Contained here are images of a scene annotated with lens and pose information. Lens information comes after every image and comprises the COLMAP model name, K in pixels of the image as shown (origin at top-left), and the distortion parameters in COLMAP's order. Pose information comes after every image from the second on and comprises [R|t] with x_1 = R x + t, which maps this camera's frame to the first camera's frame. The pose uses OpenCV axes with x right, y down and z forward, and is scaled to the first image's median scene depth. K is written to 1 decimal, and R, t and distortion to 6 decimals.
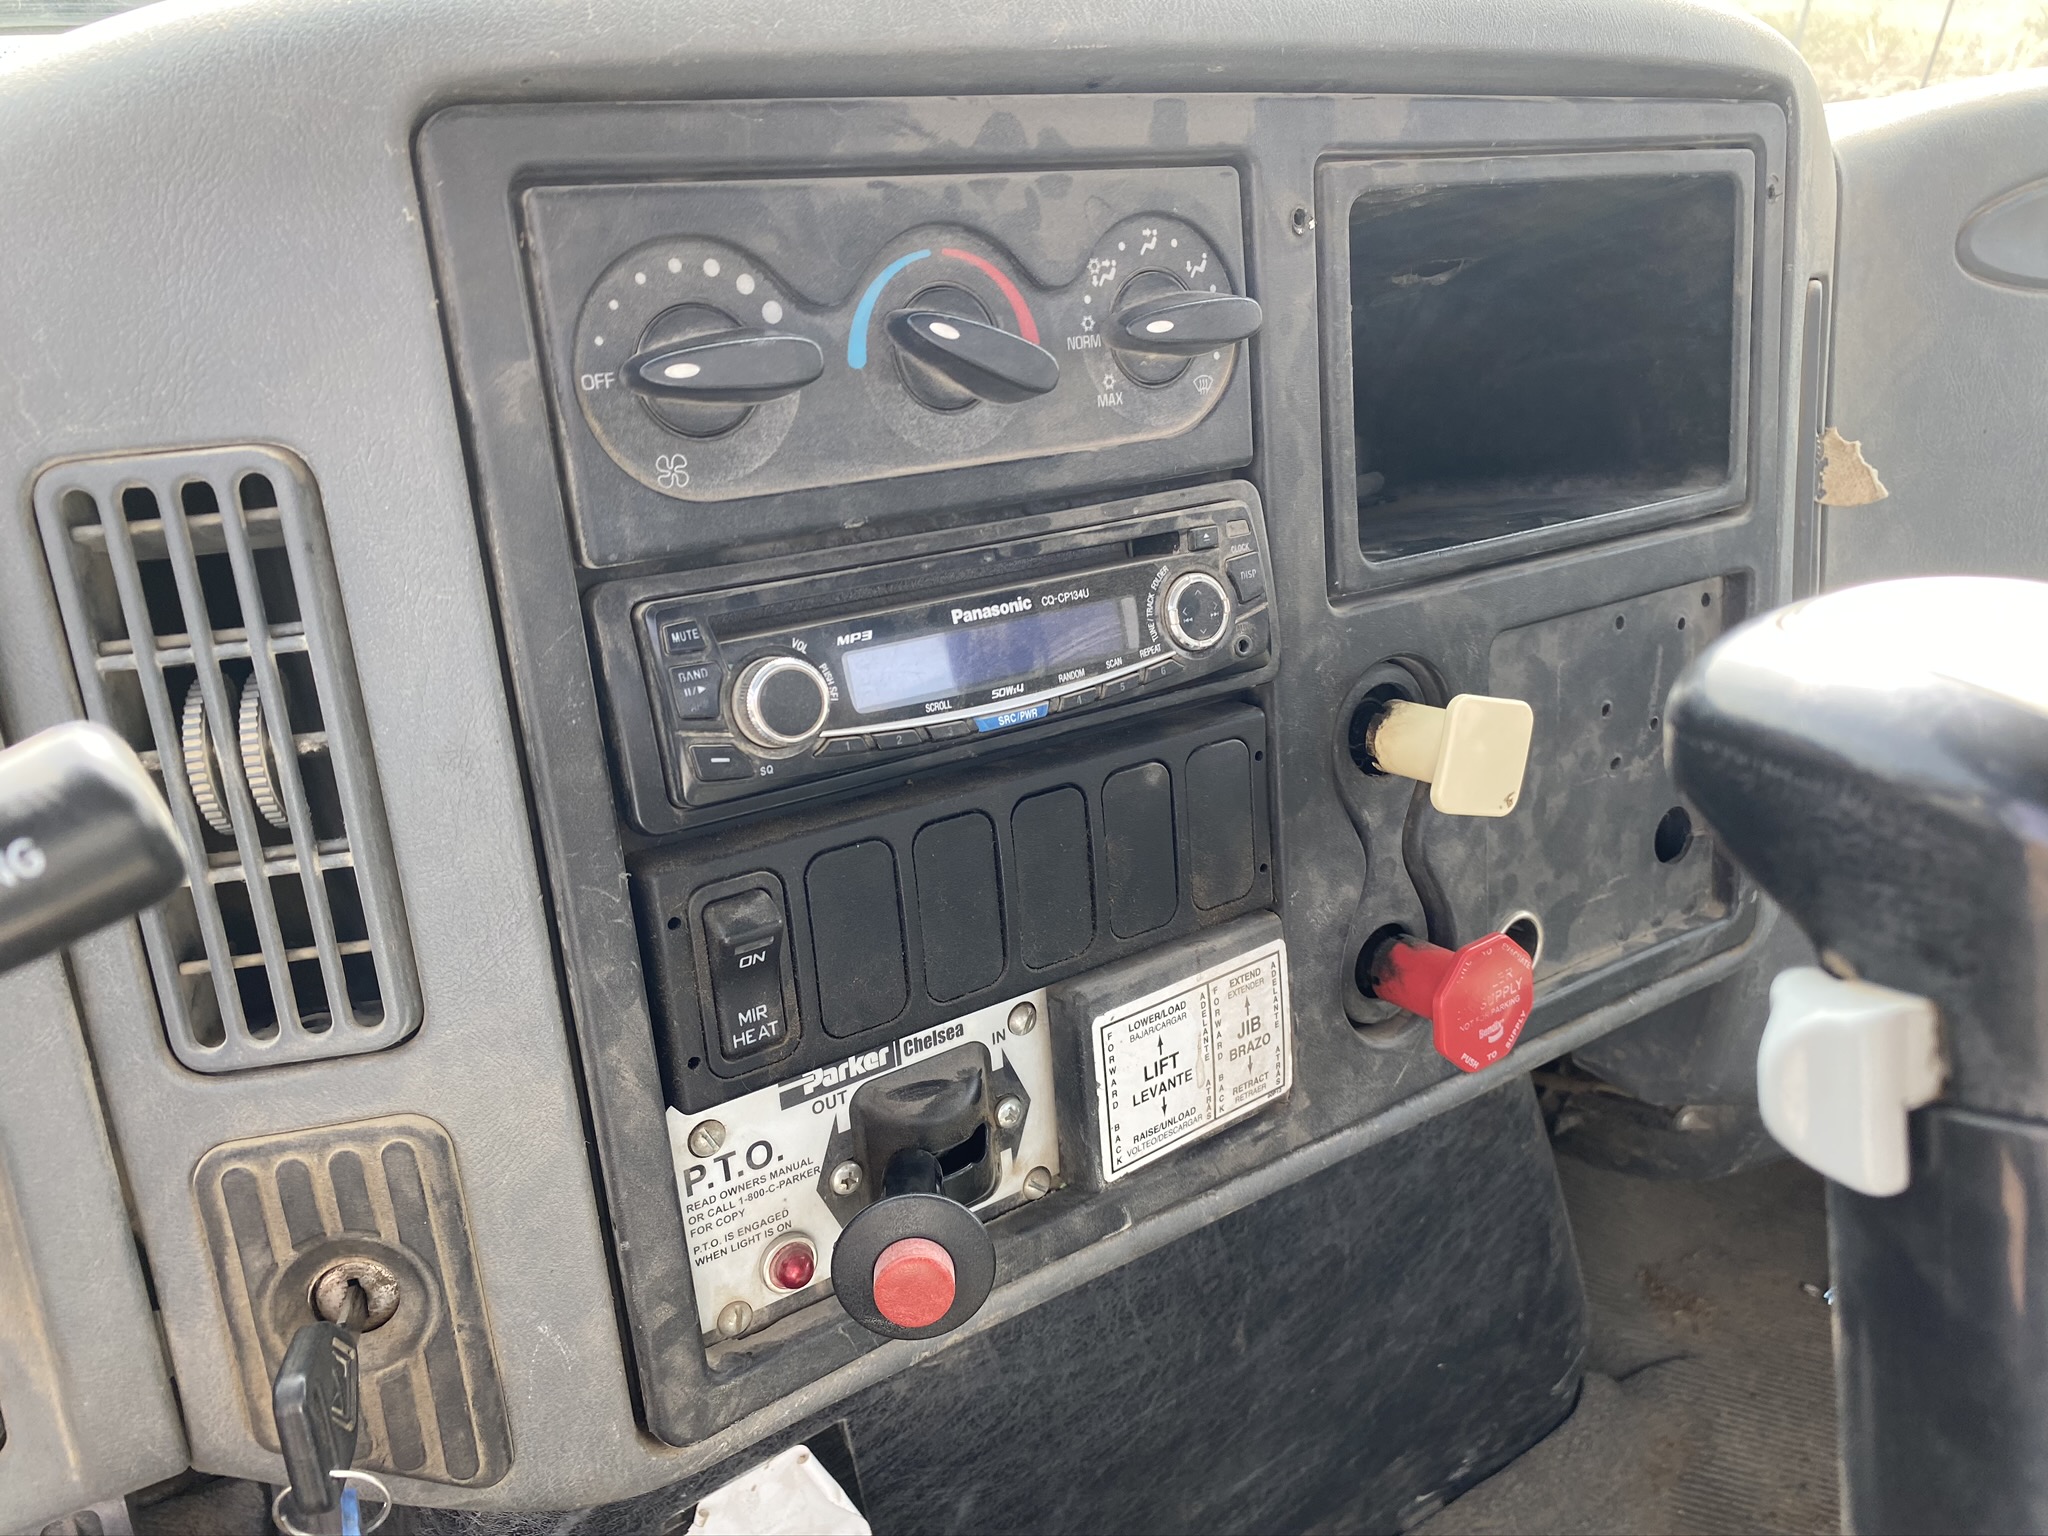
lens RADIAL K [[1559.7, 0, 1022.6], [0, 1559.7, 763.0], [0, 0, 1]] dist [0.016754, -0.022462]
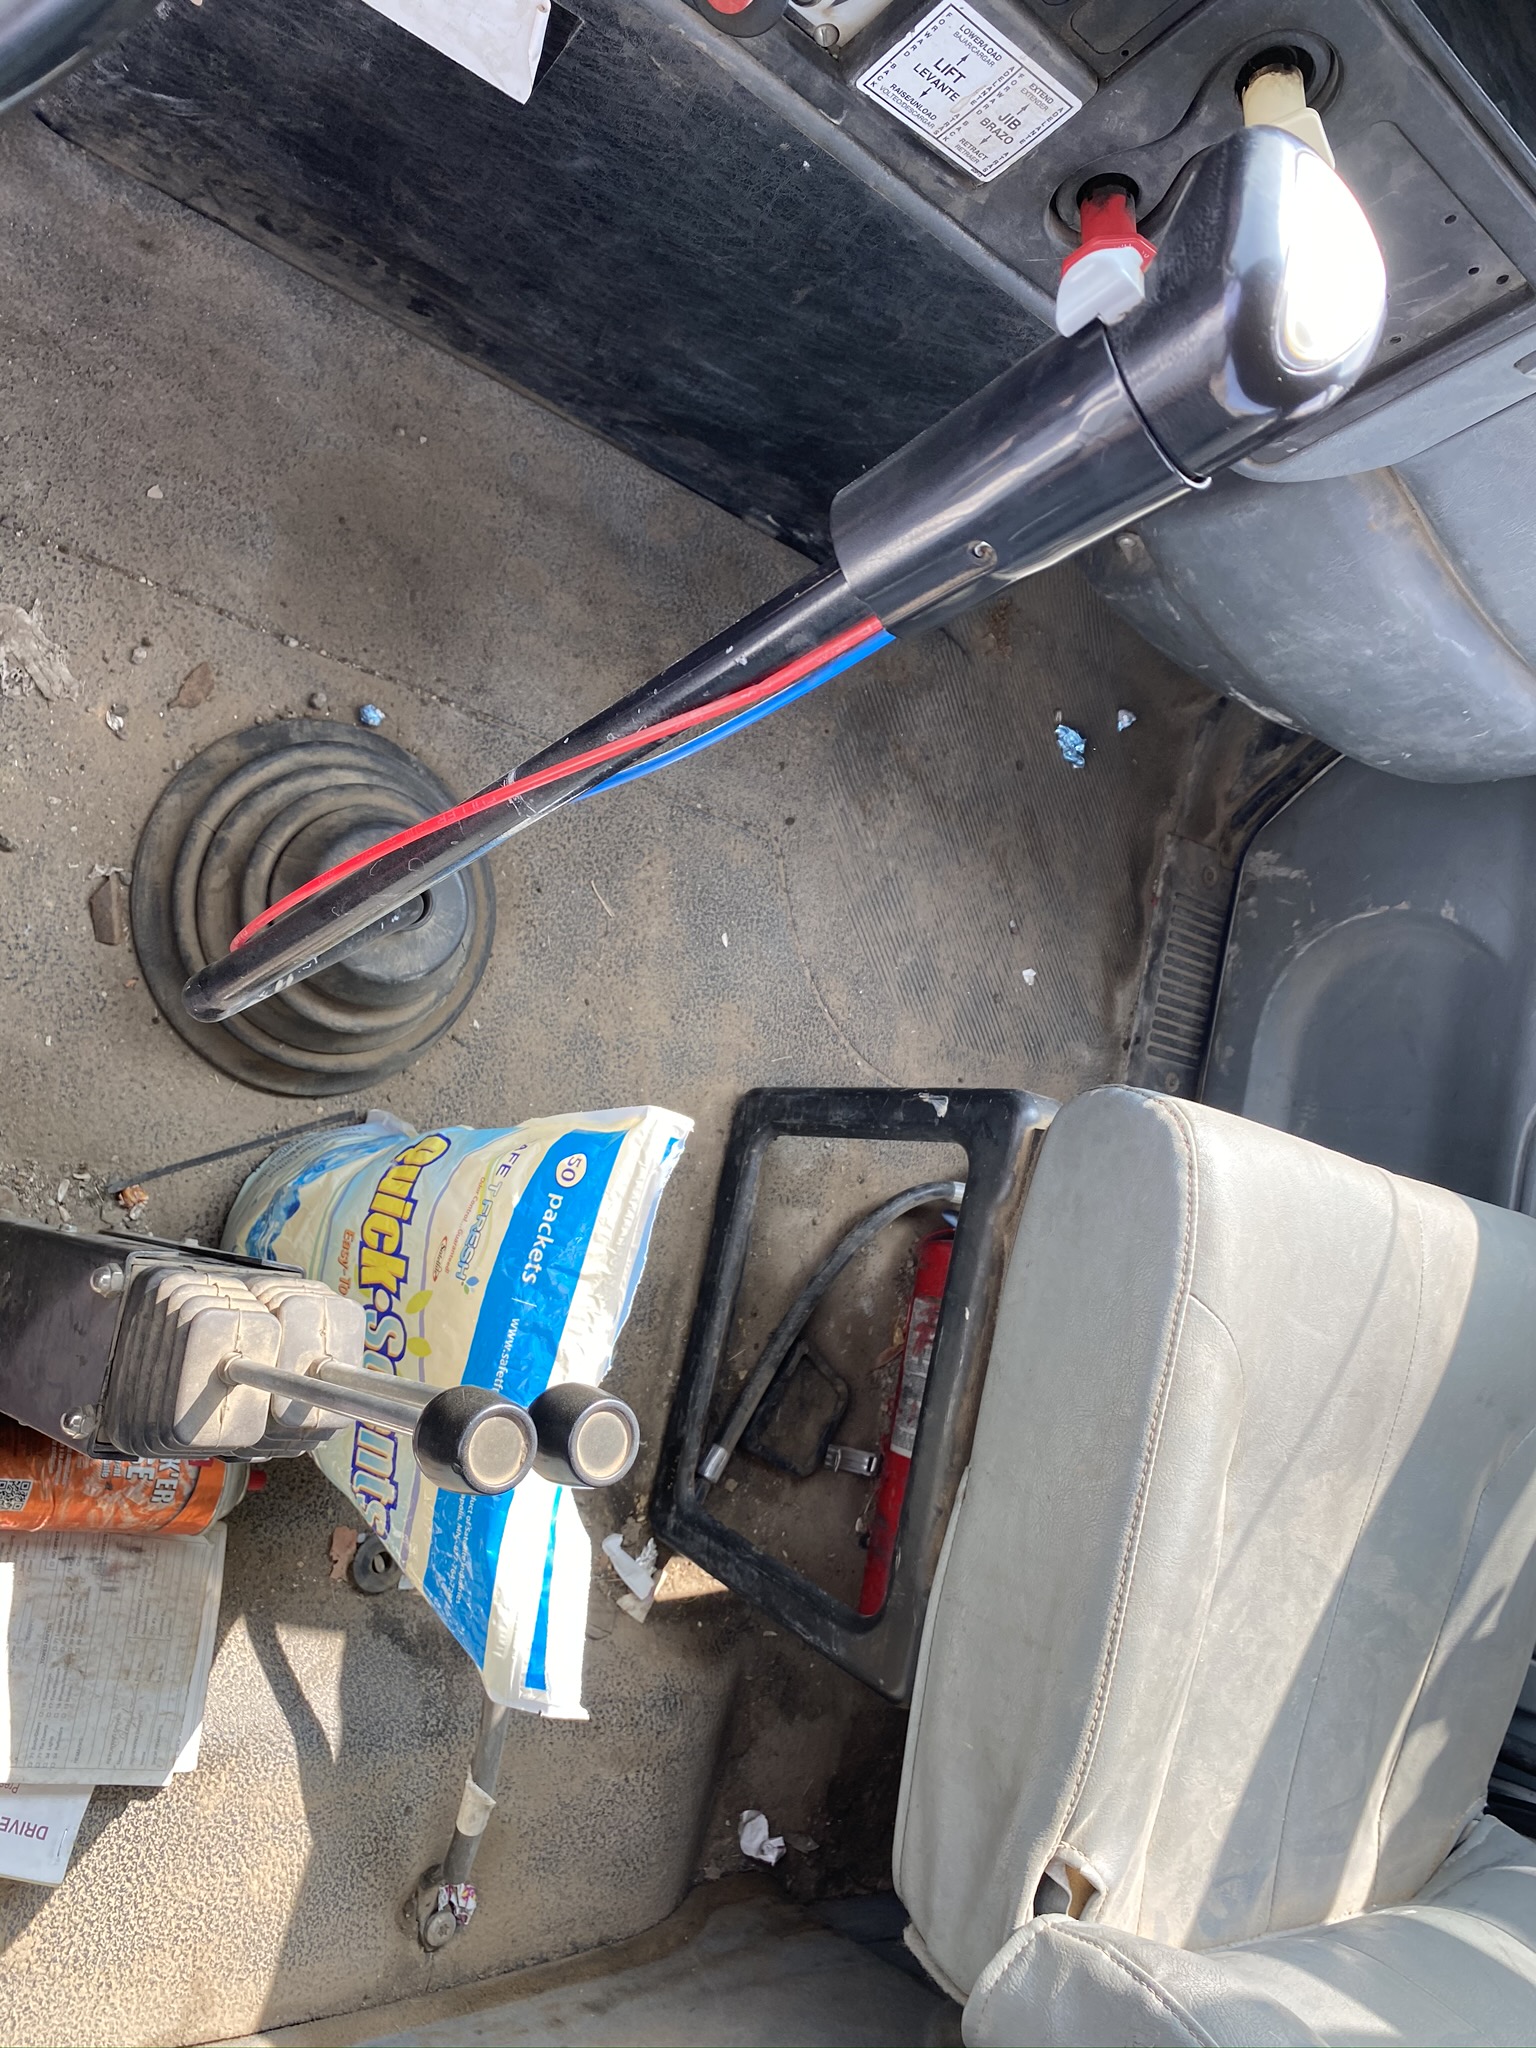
lens RADIAL K [[1559.7, 0, 775.3], [0, 1559.7, 1025.7], [0, 0, 1]] dist [0.016754, -0.022462]
pose [[0.557019, 0.718385, 0.416717, 0.033077], [-0.803652, 0.339696, 0.488621, -0.055556], [0.209460, -0.607066, 0.766549, -0.500991]]
